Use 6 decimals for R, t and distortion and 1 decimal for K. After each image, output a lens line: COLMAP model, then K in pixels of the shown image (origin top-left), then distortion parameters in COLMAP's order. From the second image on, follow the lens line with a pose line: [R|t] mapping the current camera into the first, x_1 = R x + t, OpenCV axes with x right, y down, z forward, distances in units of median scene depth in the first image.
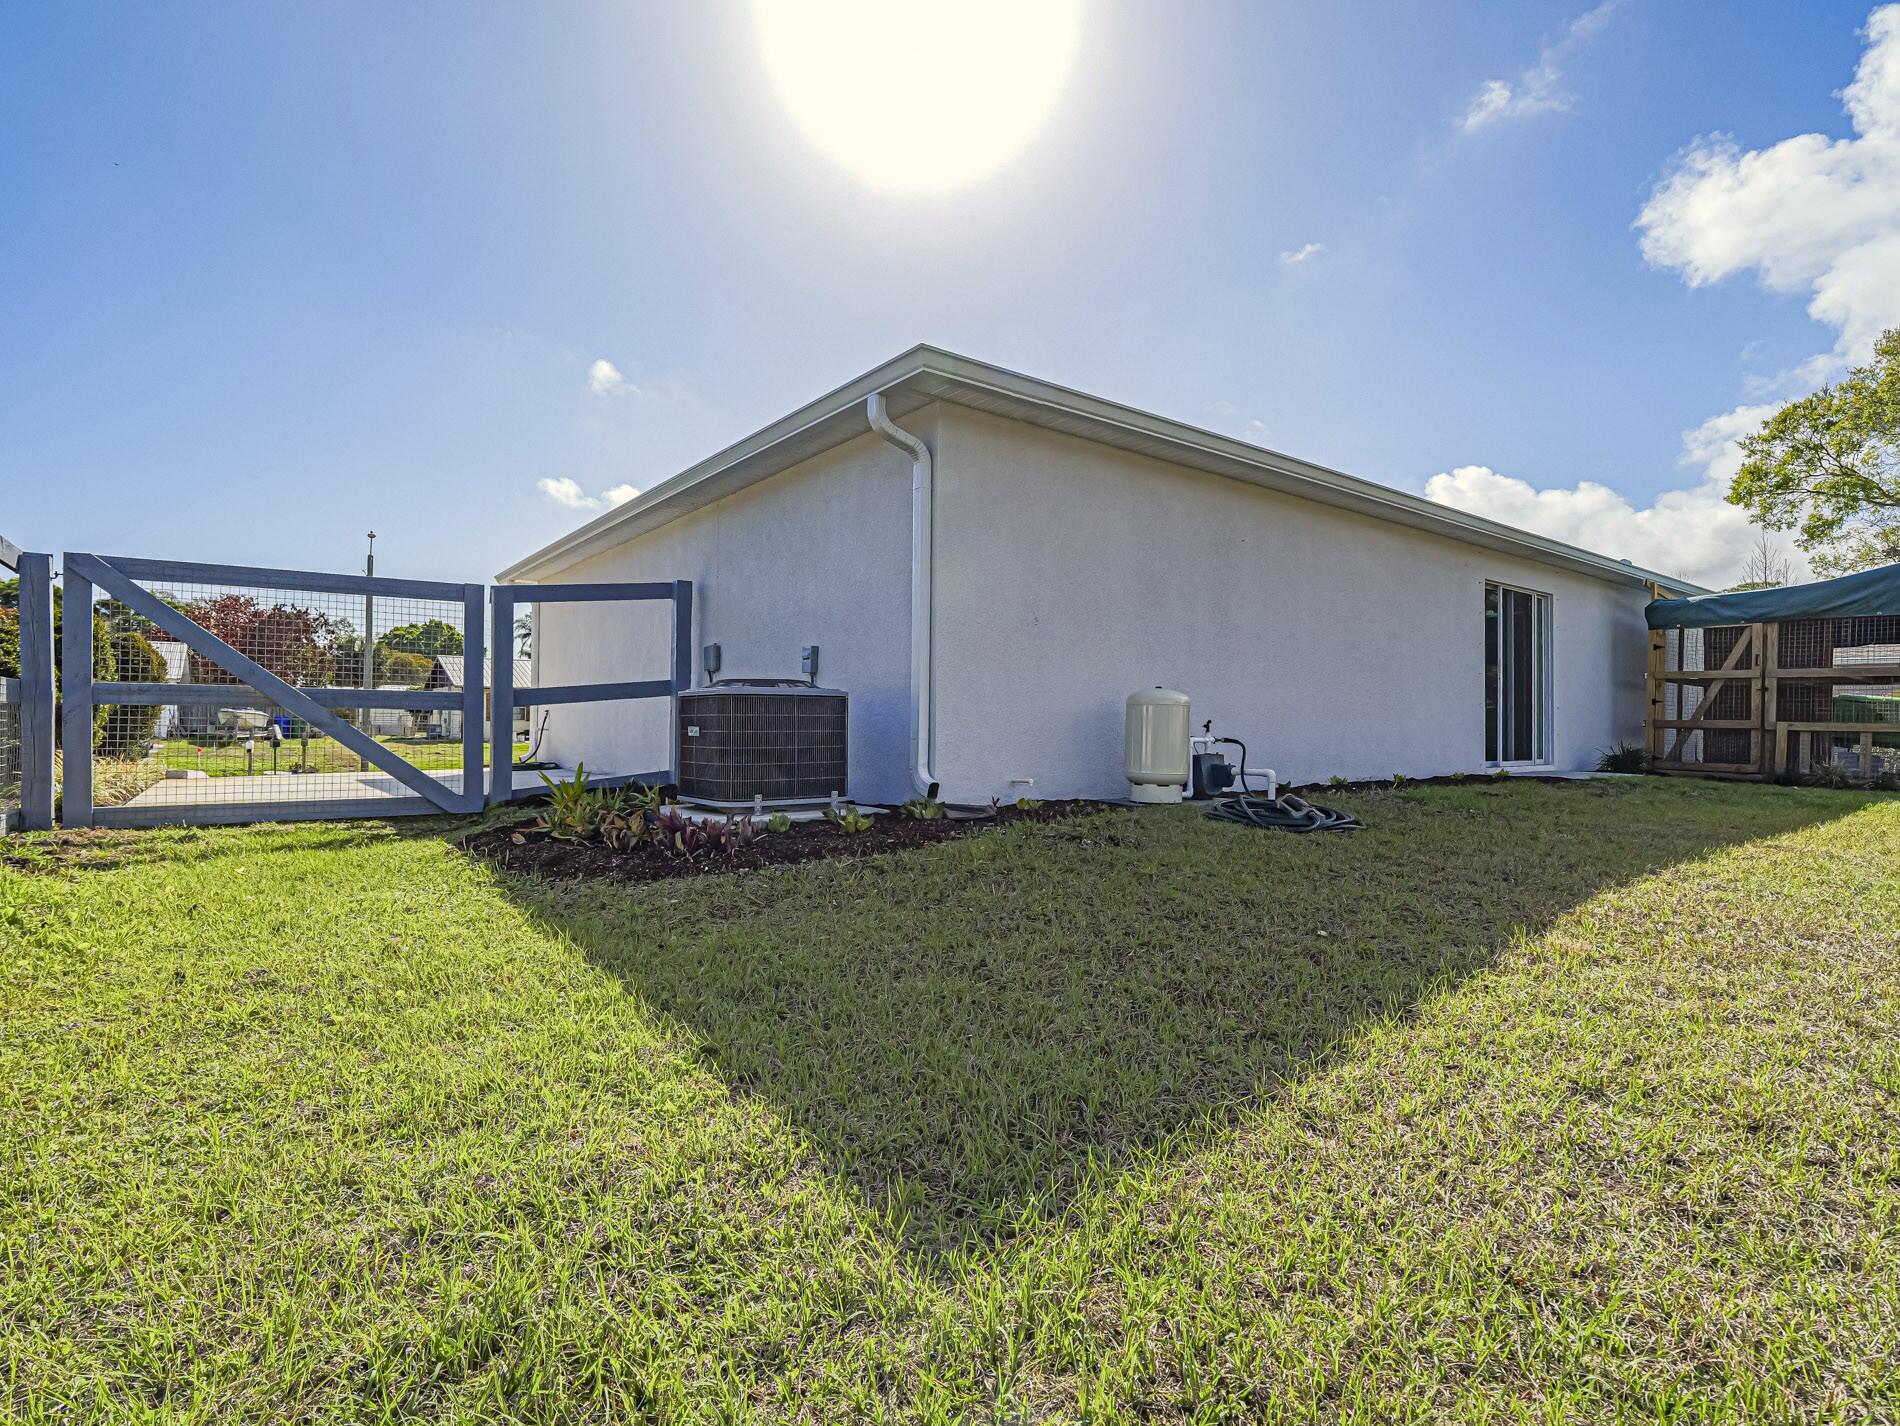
lens RADIAL K [[896.9, 0, 951.9], [0, 896.9, 710.4], [0, 0, 1]] dist [-0.000128, -0.000515]
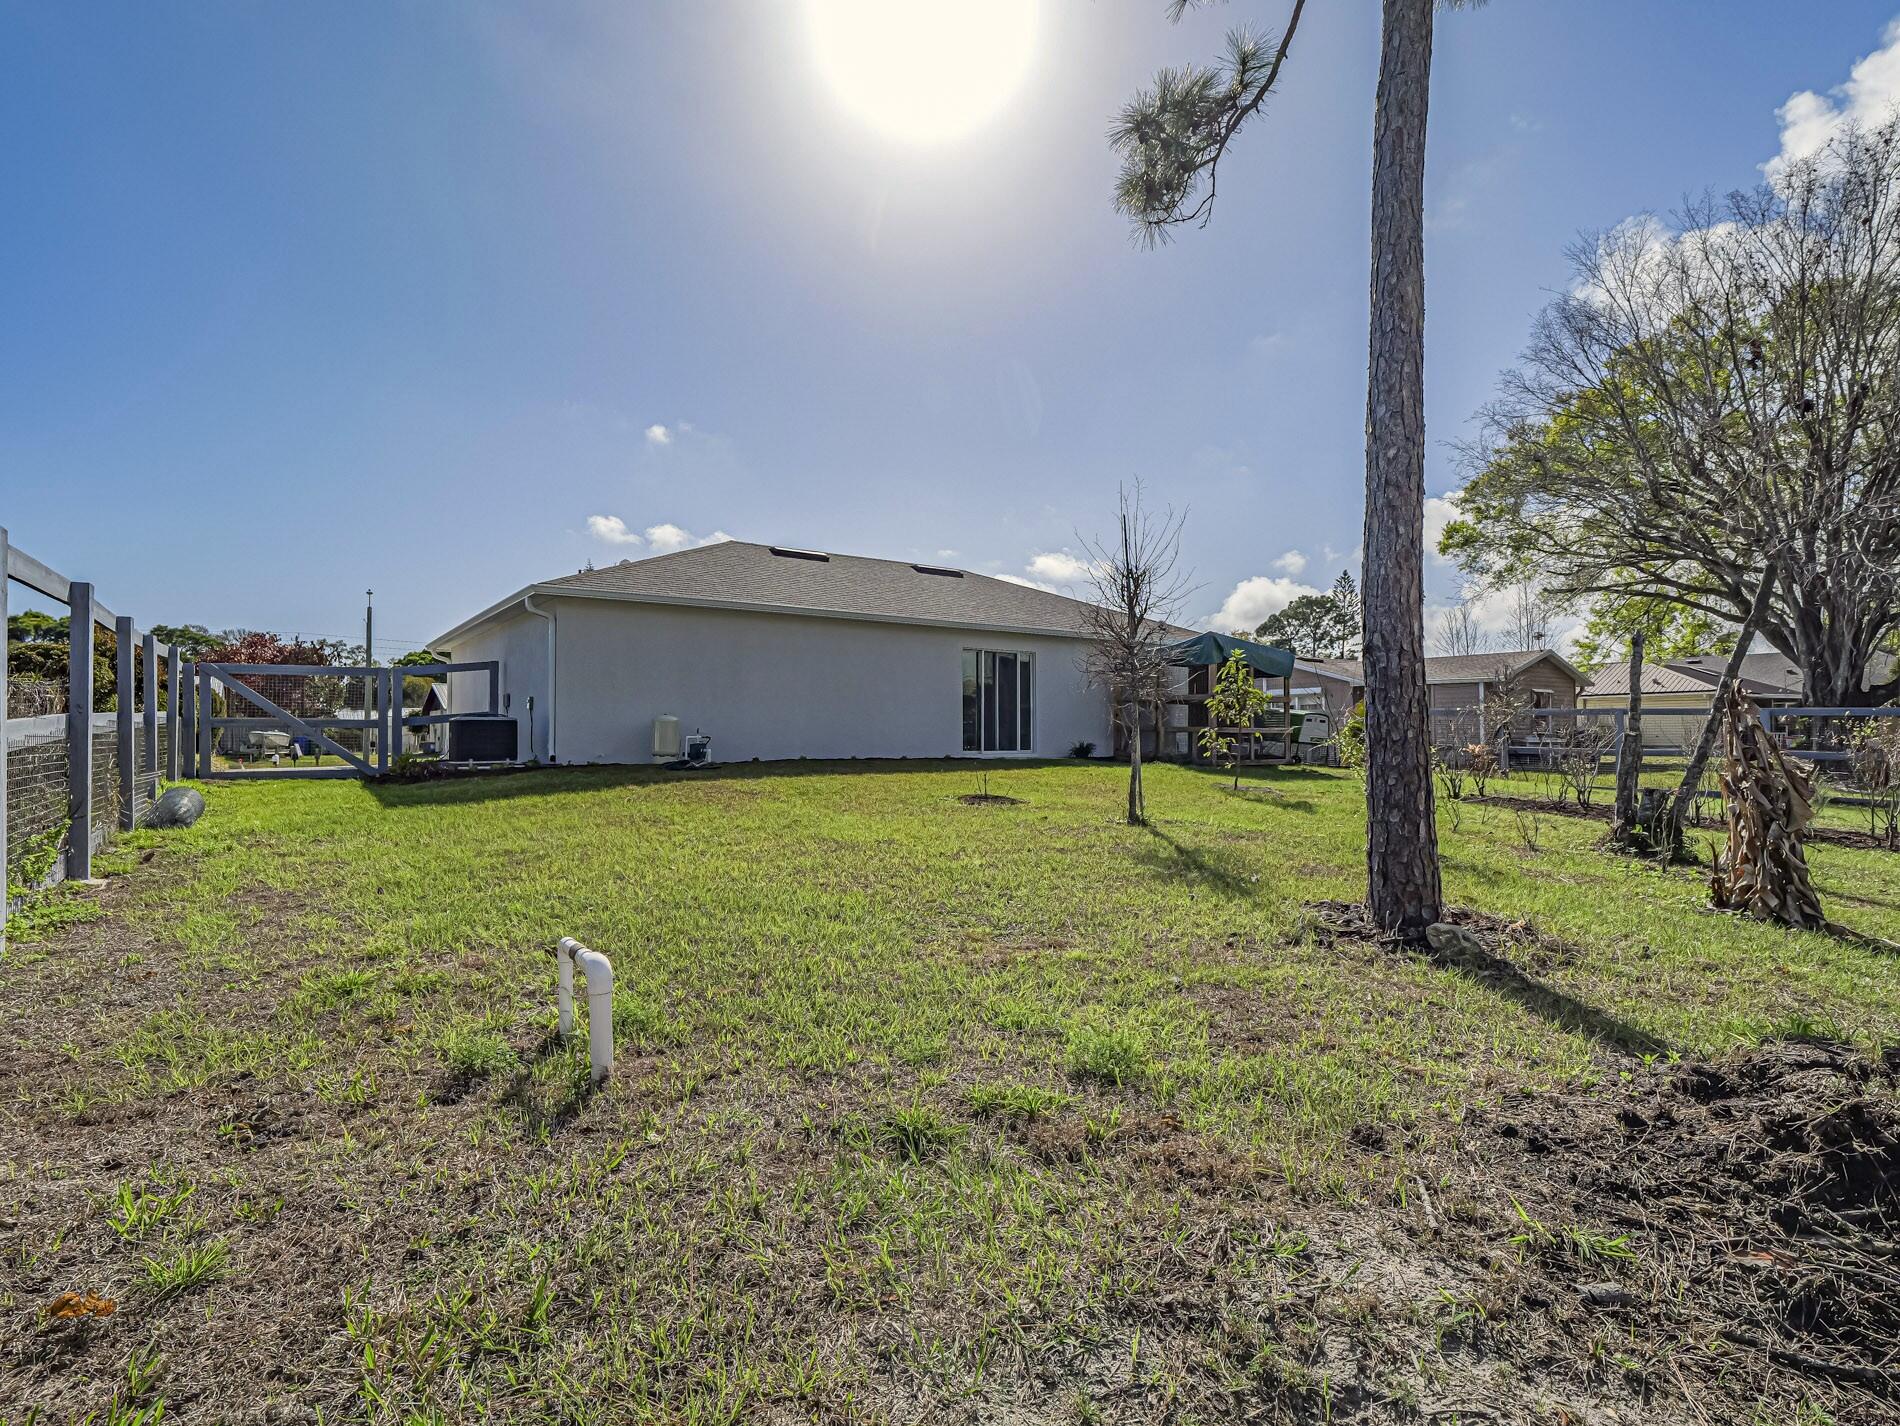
lens RADIAL K [[880.3, 0, 948.3], [0, 880.3, 717.9], [0, 0, 1]] dist [-0.003829, -0.000236]
pose [[0.999893, -0.011305, -0.009310, 0.254935], [0.011222, 0.999897, -0.008949, 0.003460], [0.009411, 0.008844, 0.999917, -0.328970]]
